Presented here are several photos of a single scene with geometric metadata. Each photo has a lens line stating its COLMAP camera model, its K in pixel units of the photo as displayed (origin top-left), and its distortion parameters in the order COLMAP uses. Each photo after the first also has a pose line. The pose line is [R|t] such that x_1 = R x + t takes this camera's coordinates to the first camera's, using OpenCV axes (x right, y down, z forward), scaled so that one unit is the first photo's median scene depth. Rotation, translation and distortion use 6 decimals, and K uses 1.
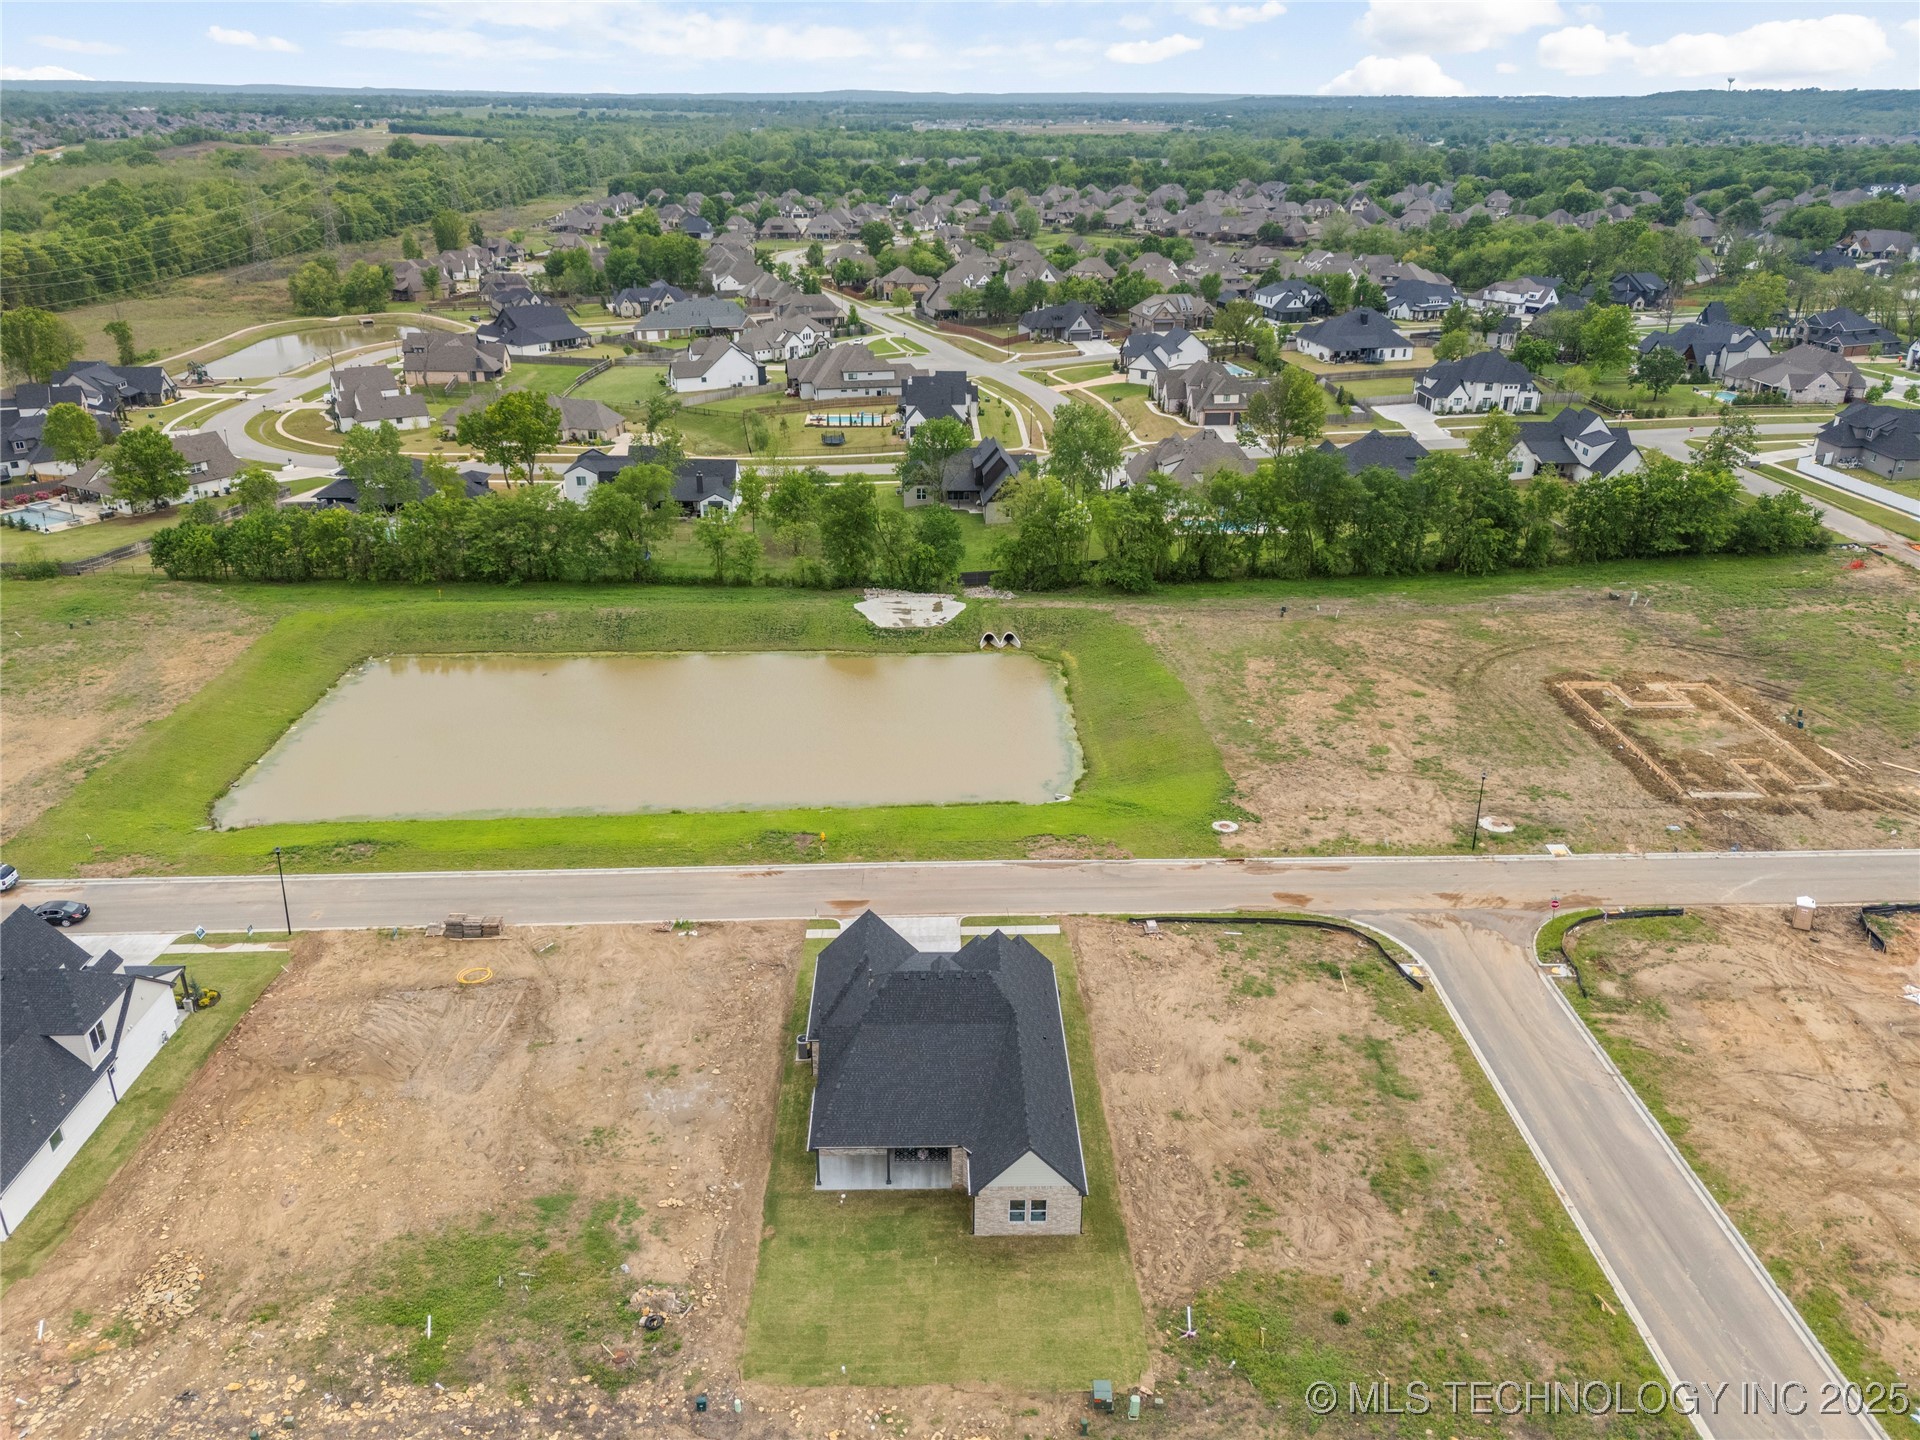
lens RADIAL K [[1344.8, 0, 959.4], [0, 1344.8, 722.2], [0, 0, 1]] dist [0.040098, 0.000298]
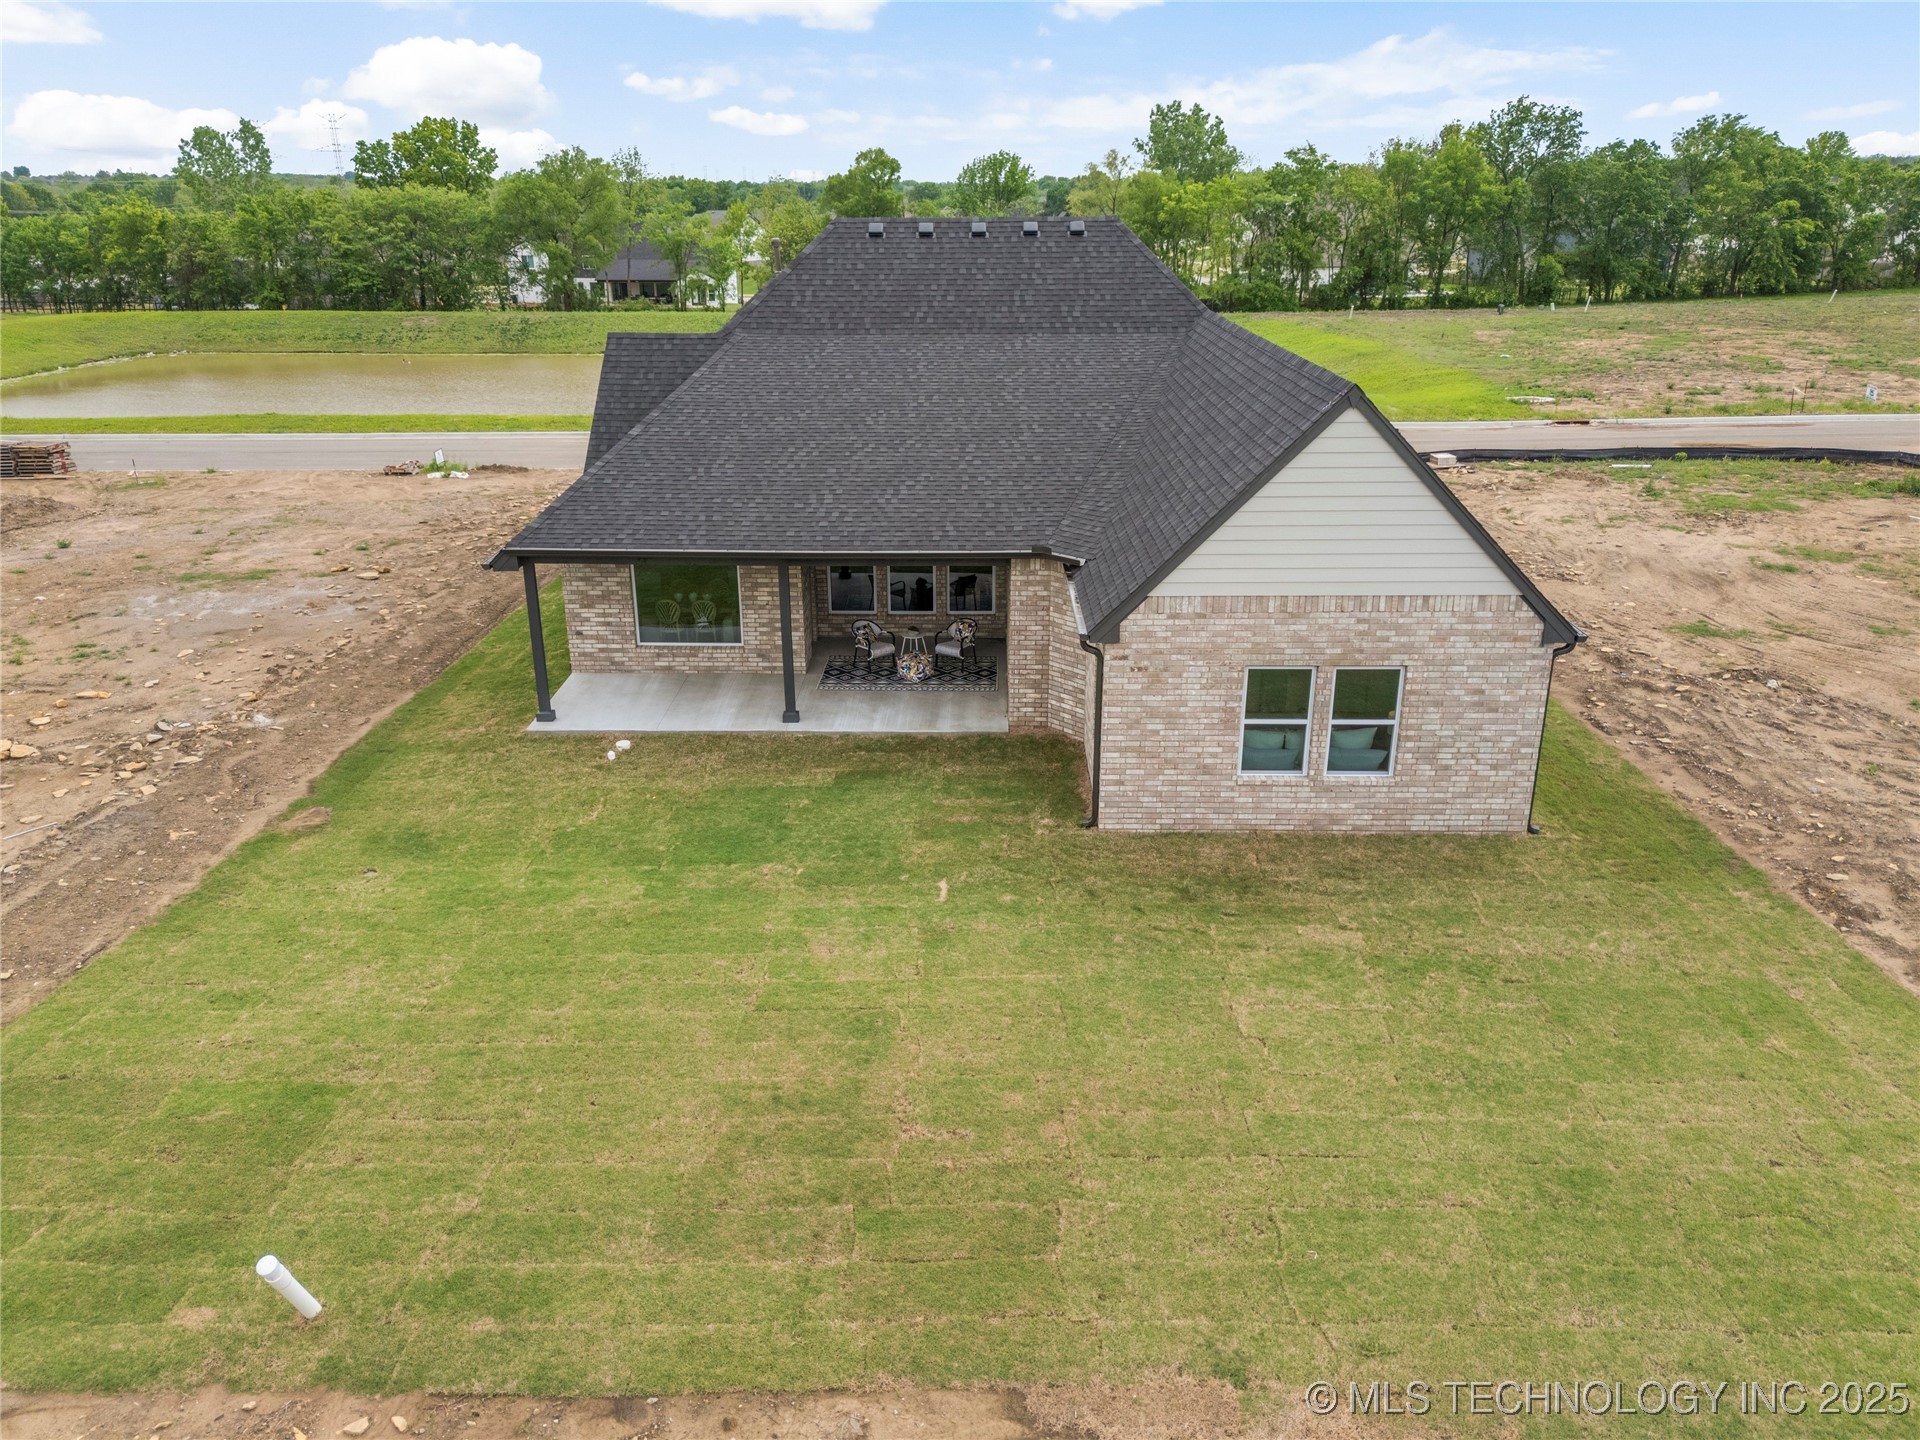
lens RADIAL K [[1344.8, 0, 960.9], [0, 1344.8, 717.6], [0, 0, 1]] dist [0.040098, 0.000298]
pose [[0.999168, -0.000959, -0.040778, -0.004534], [-0.001449, 0.998258, -0.058987, 0.365314], [0.040763, 0.058997, 0.997426, 0.732134]]
